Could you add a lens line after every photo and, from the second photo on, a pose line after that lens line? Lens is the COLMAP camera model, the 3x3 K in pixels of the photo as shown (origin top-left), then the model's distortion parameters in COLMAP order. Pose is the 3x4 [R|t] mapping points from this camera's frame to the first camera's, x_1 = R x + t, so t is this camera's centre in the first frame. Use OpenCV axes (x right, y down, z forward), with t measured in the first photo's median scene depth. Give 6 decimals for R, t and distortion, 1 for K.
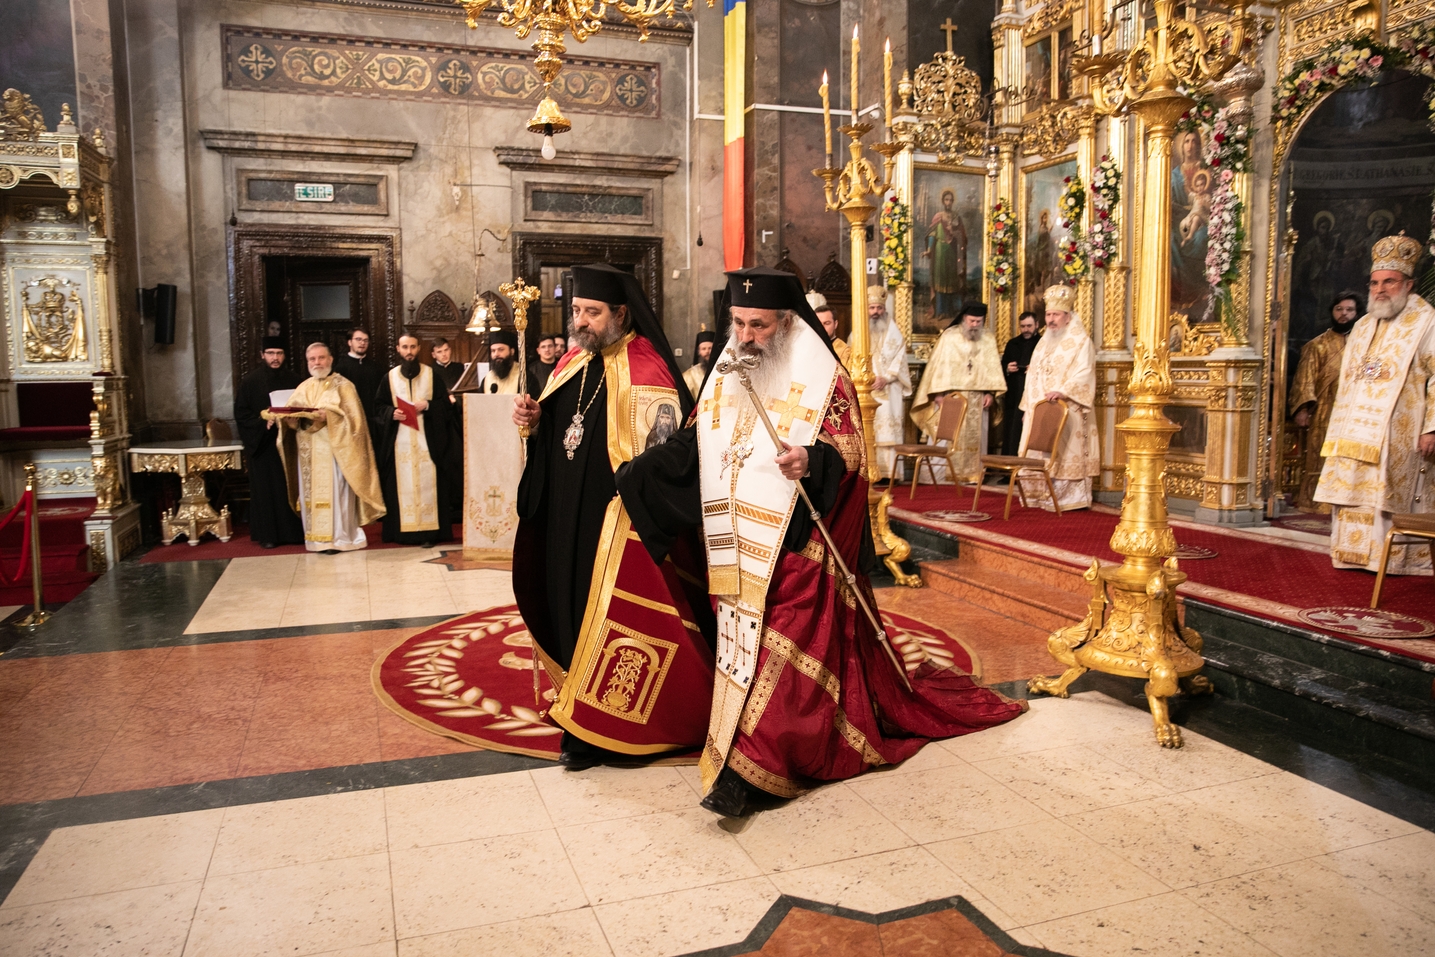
lens RADIAL K [[1021.9, 0, 753.6], [0, 1021.9, 478.9], [0, 0, 1]] dist [-0.097068, 0.068857]
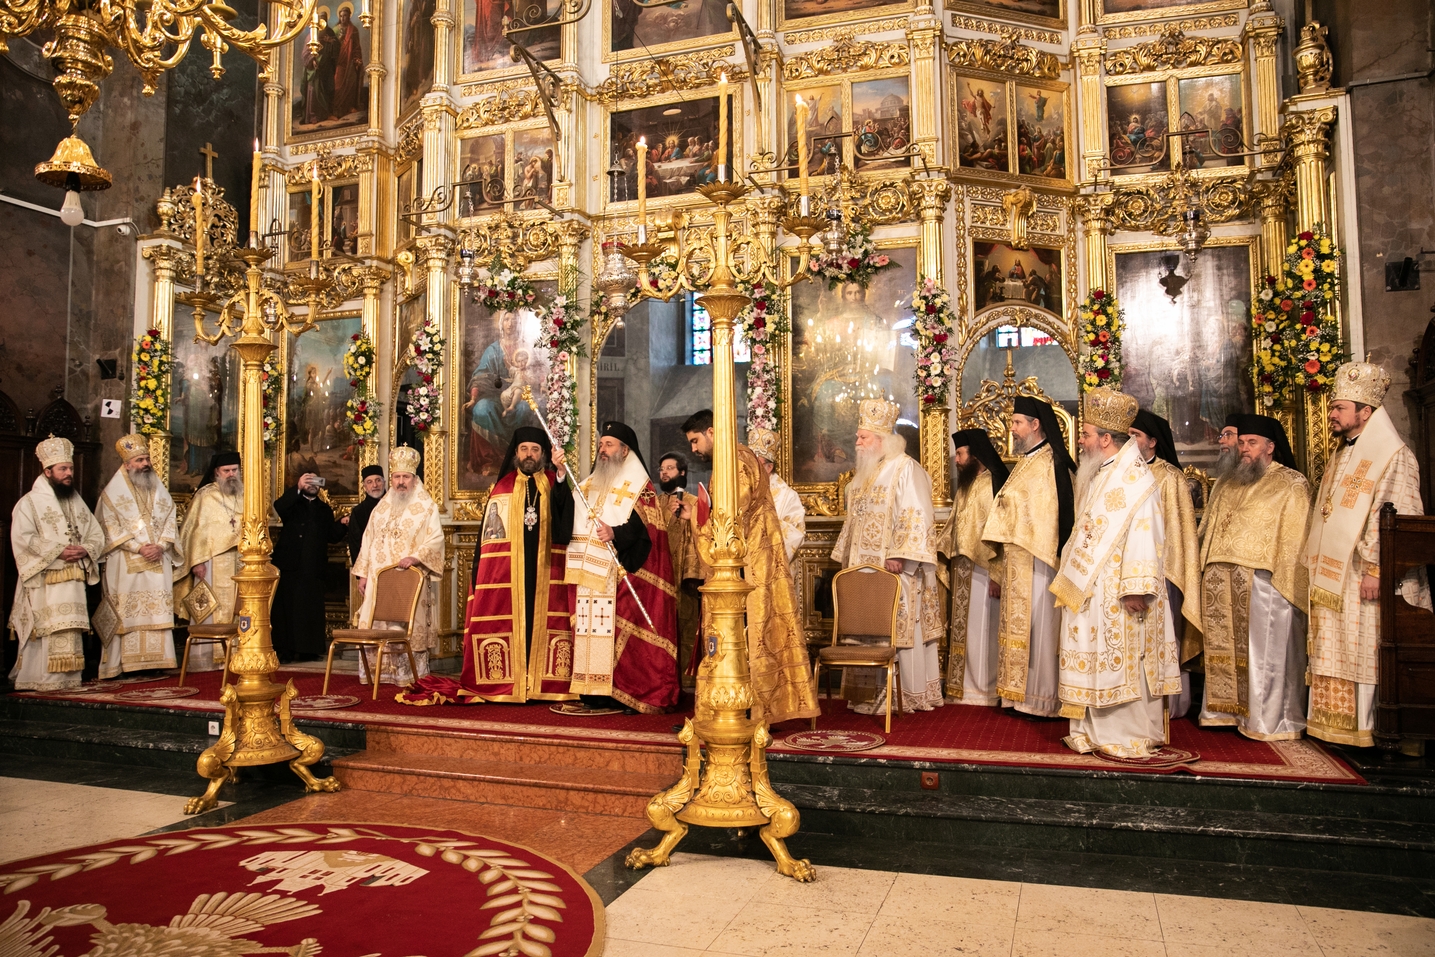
lens RADIAL K [[1021.9, 0, 753.6], [0, 1021.9, 478.9], [0, 0, 1]] dist [-0.097068, 0.068857]
pose [[0.628224, 0.037390, 0.777133, -0.226127], [0.086687, 0.989262, -0.117673, -0.018406], [-0.773188, 0.141293, 0.618237, 0.144829]]
